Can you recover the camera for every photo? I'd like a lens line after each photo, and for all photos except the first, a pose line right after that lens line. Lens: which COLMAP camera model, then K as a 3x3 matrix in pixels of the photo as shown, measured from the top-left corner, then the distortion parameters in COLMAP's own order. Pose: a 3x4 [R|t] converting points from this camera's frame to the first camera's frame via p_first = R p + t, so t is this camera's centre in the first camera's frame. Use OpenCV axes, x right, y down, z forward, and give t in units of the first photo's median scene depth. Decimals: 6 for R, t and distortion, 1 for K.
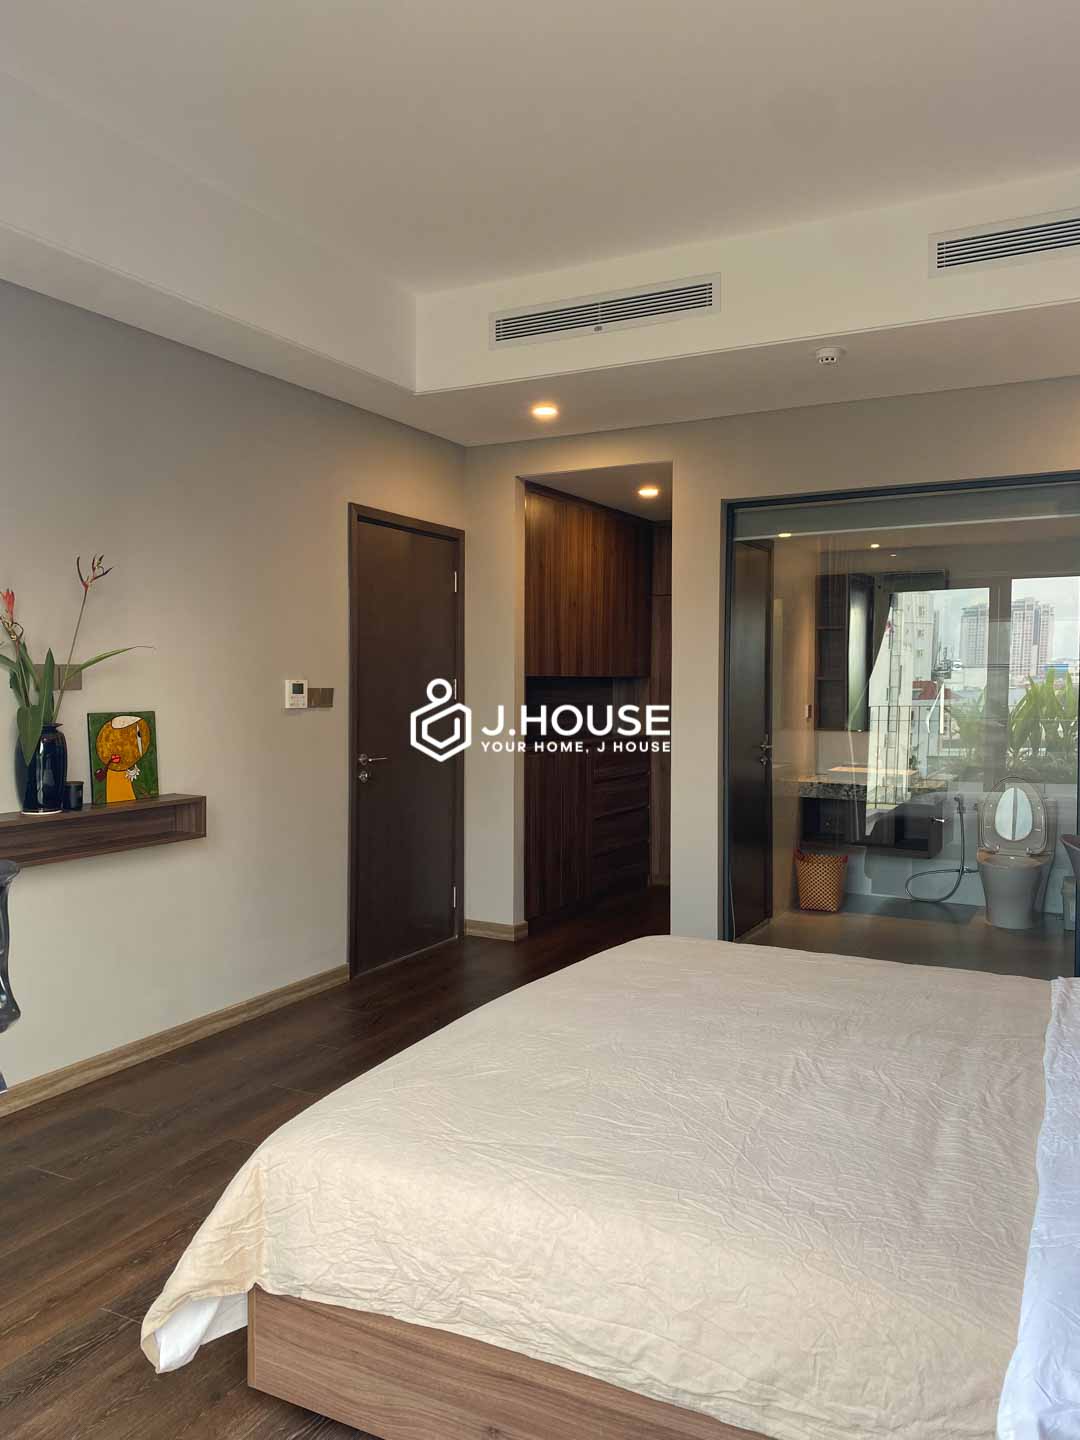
lens RADIAL K [[1098.3, 0, 526.1], [0, 1098.3, 711.3], [0, 0, 1]] dist [0.087555, -0.134358]
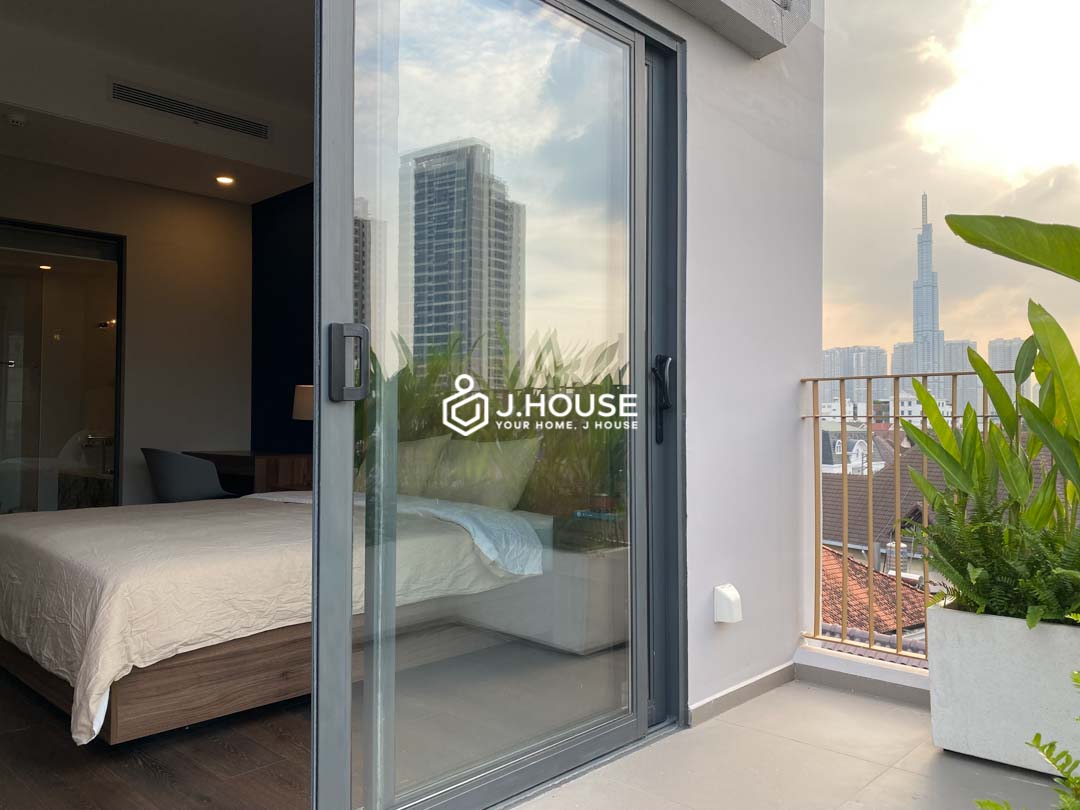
lens RADIAL K [[825.7, 0, 543.3], [0, 825.7, 404.7], [0, 0, 1]] dist [0.015558, -0.011967]
pose [[0.273971, 0.016864, 0.961590, -1.289181], [0.020919, 0.999505, -0.023489, 0.201323], [-0.961510, 0.026550, 0.273483, 0.130727]]
